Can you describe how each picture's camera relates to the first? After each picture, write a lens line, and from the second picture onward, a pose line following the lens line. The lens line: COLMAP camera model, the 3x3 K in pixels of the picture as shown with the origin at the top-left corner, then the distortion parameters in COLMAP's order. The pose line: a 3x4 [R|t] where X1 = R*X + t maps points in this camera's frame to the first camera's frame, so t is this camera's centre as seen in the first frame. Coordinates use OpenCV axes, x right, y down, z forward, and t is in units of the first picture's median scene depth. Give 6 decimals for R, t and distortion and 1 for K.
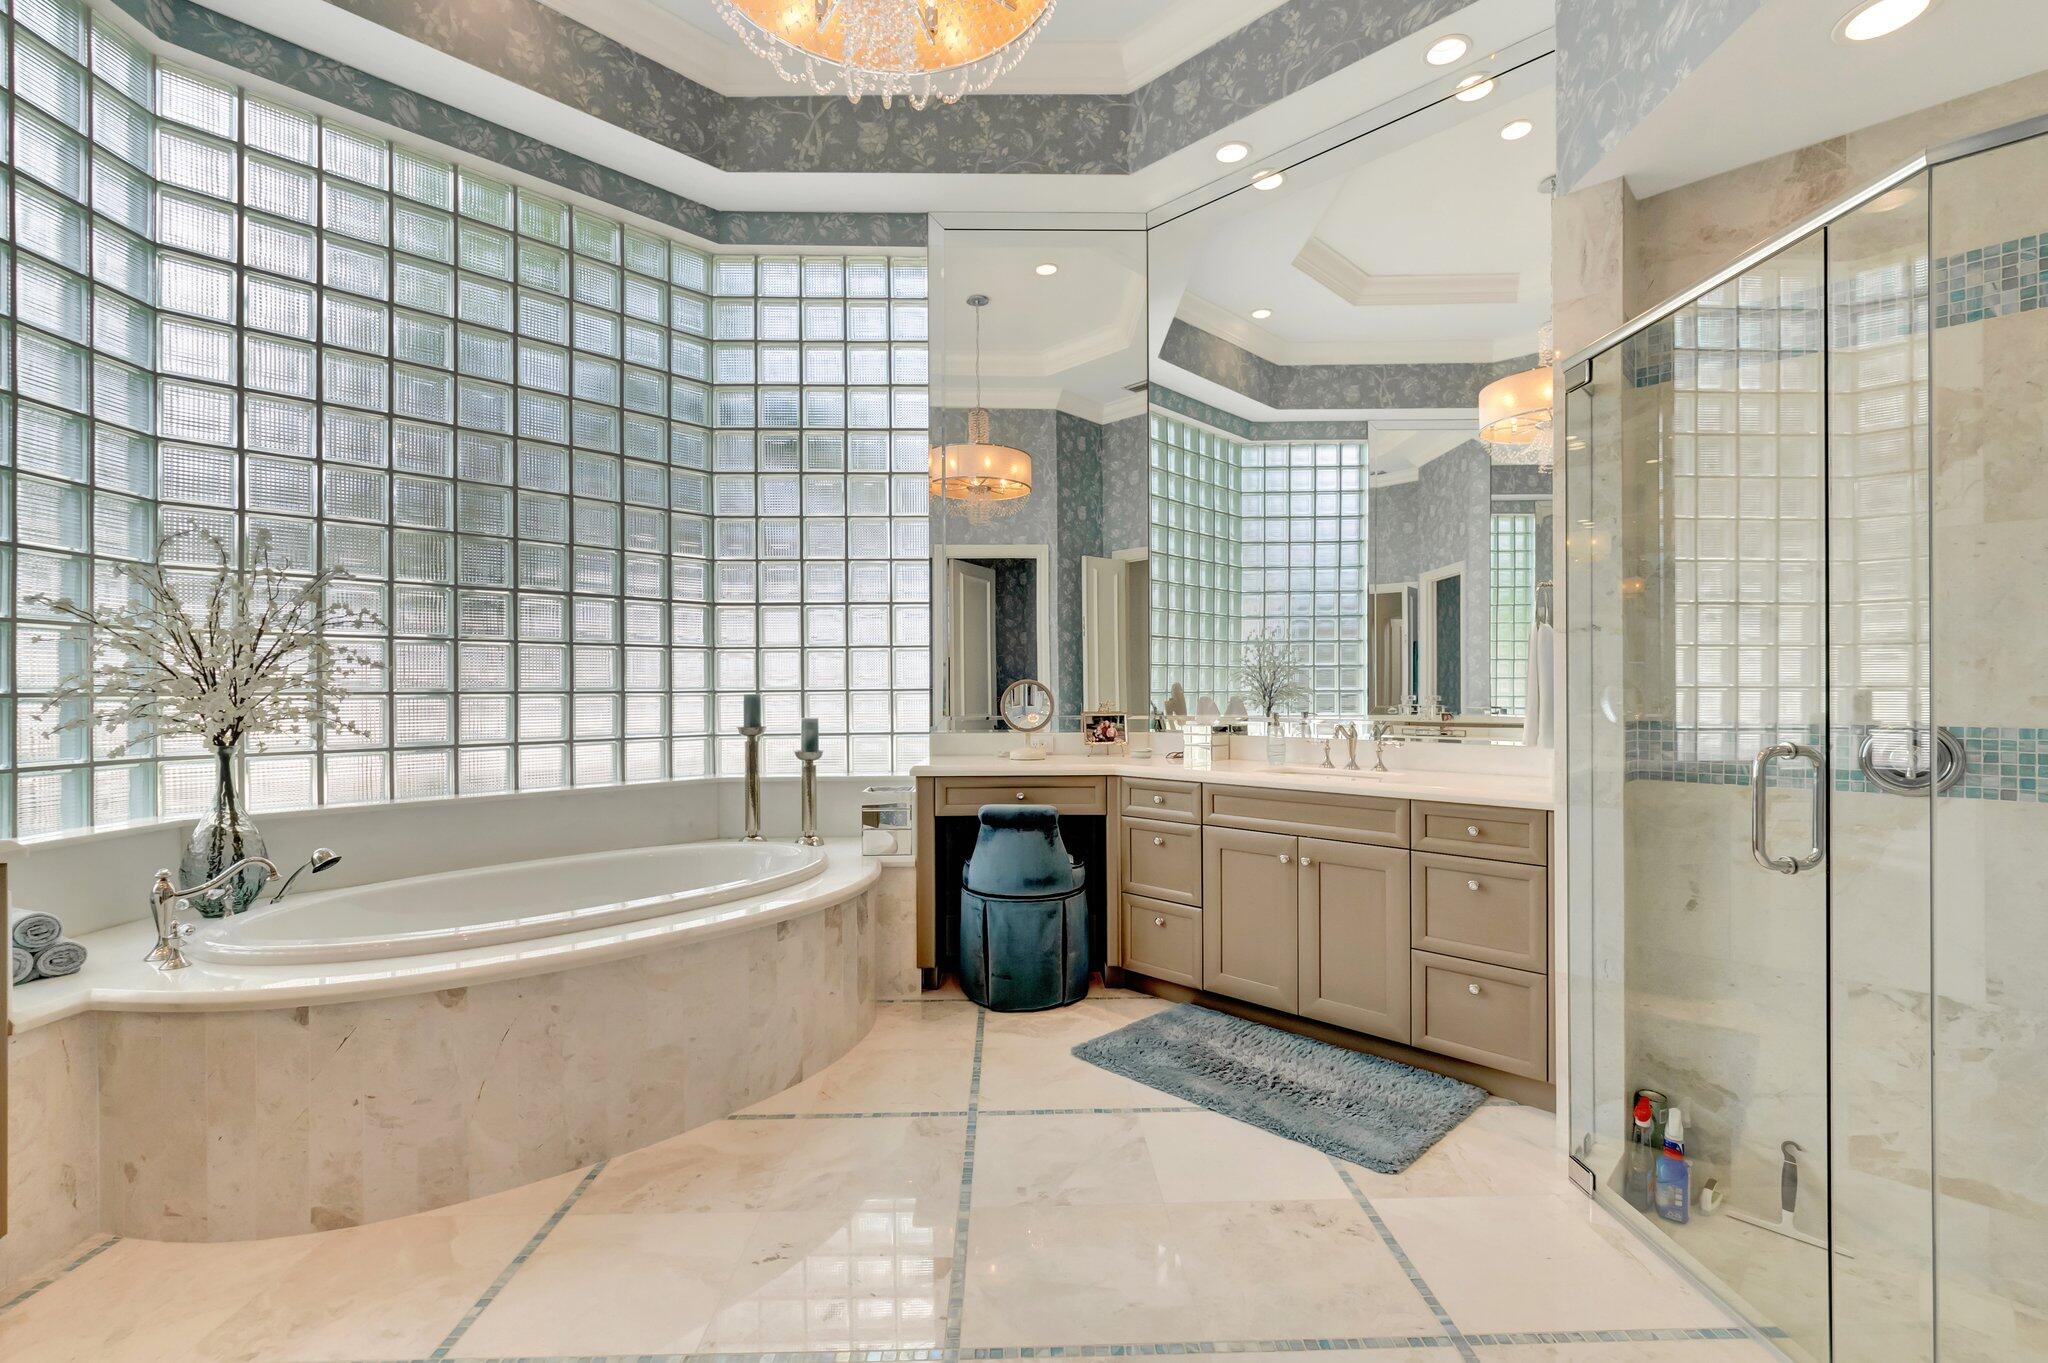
lens RADIAL K [[903.9, 0, 1029.3], [0, 903.9, 672.9], [0, 0, 1]] dist [-0.025272, 0.012157]
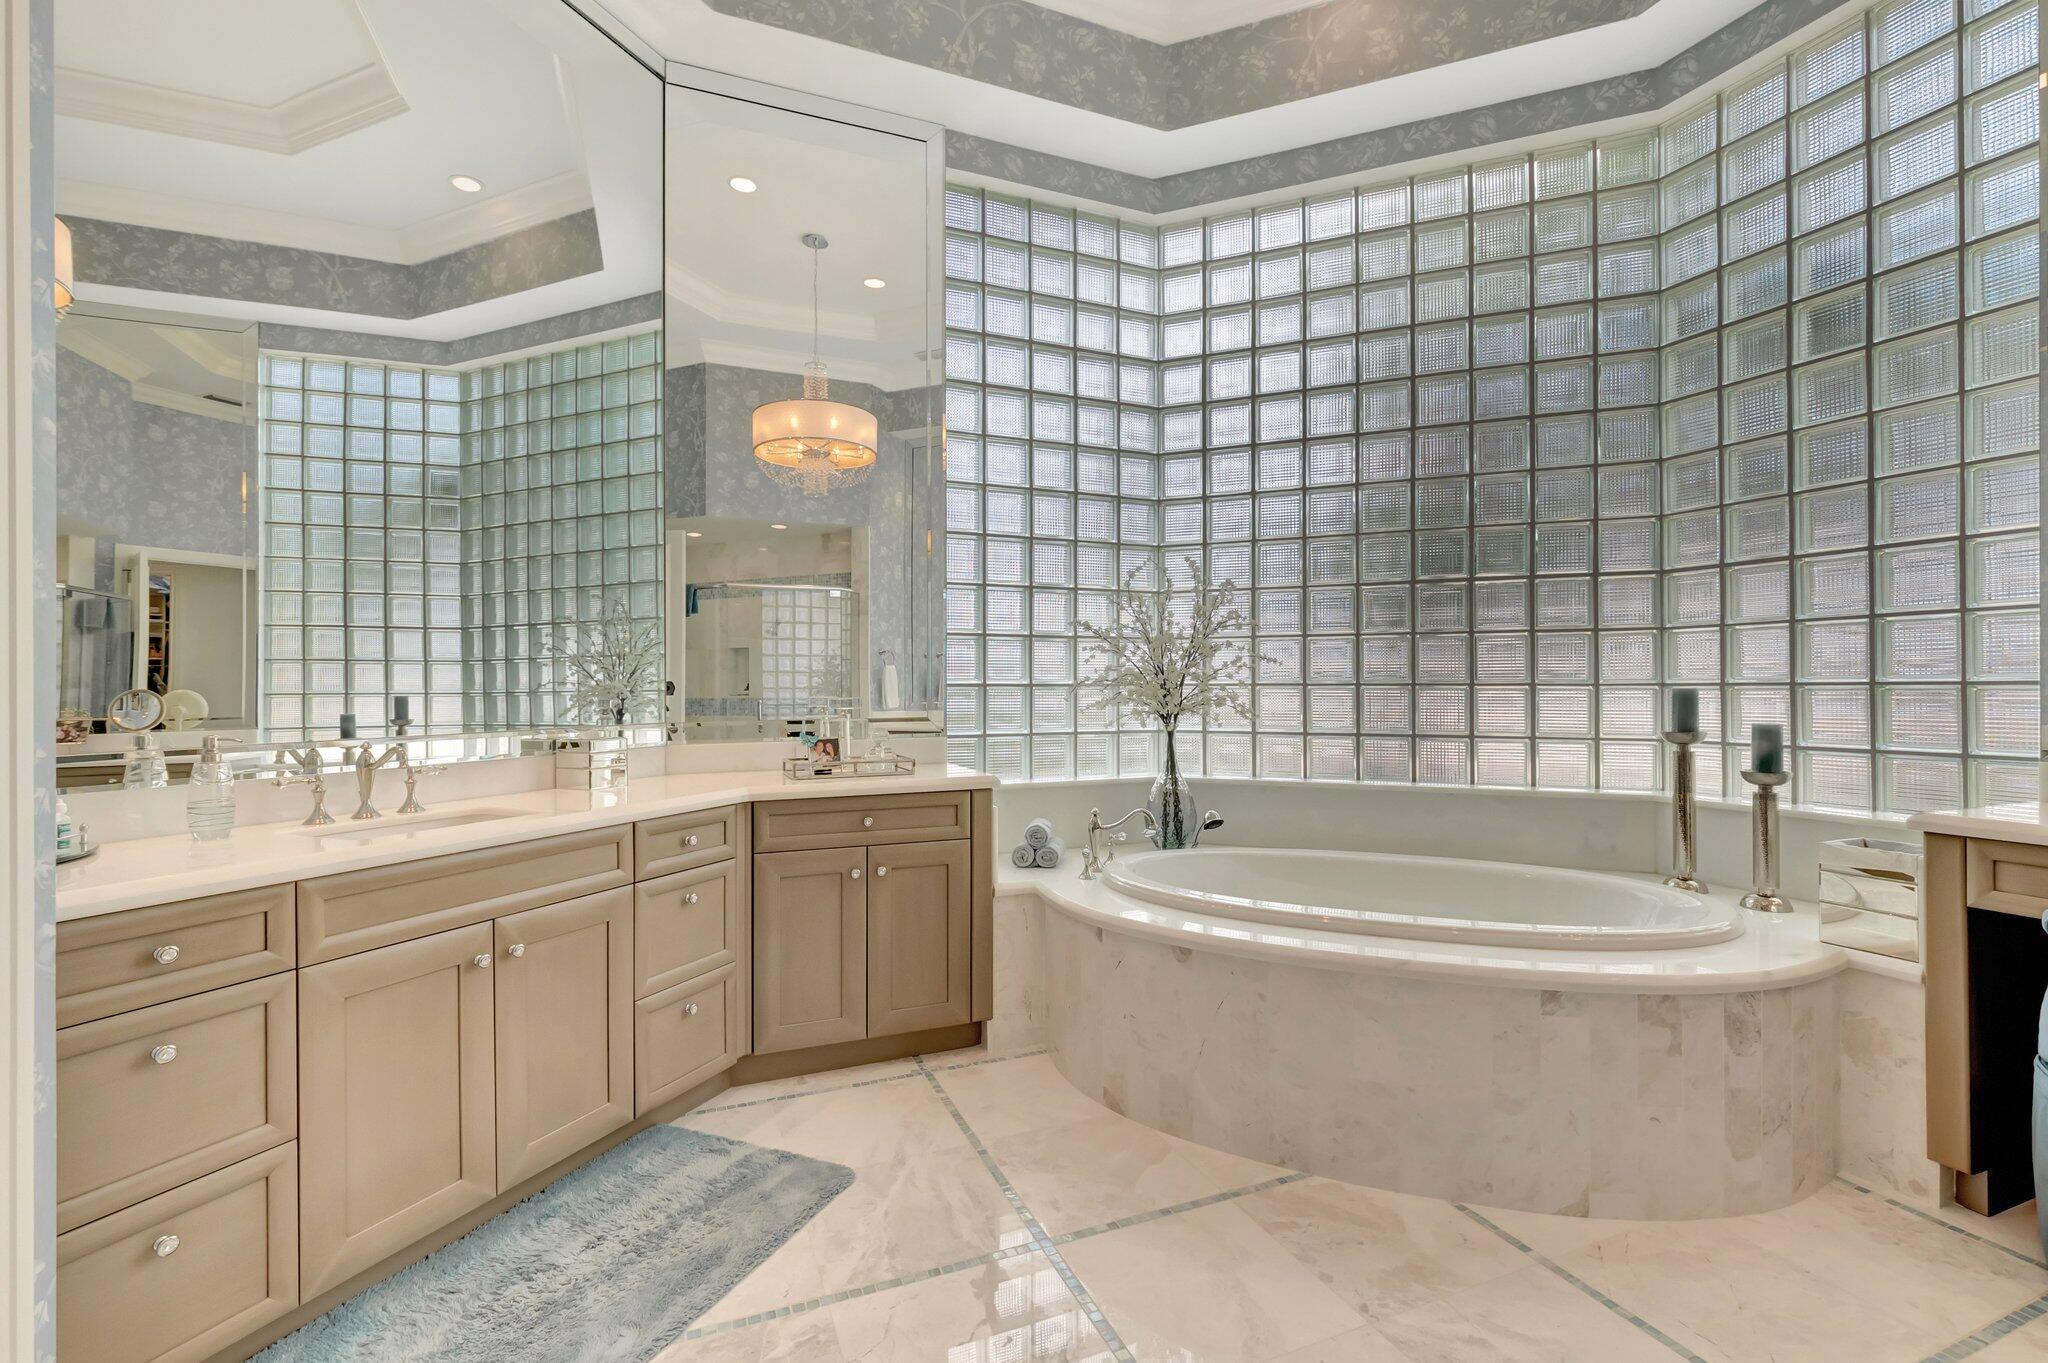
lens RADIAL K [[913.8, 0, 1035.4], [0, 913.8, 664.0], [0, 0, 1]] dist [-0.000673, -0.000180]
pose [[0.359308, -0.016321, -0.933076, 0.245642], [0.018676, 0.999773, -0.010297, 0.001143], [0.933032, -0.013726, 0.359531, 0.270880]]
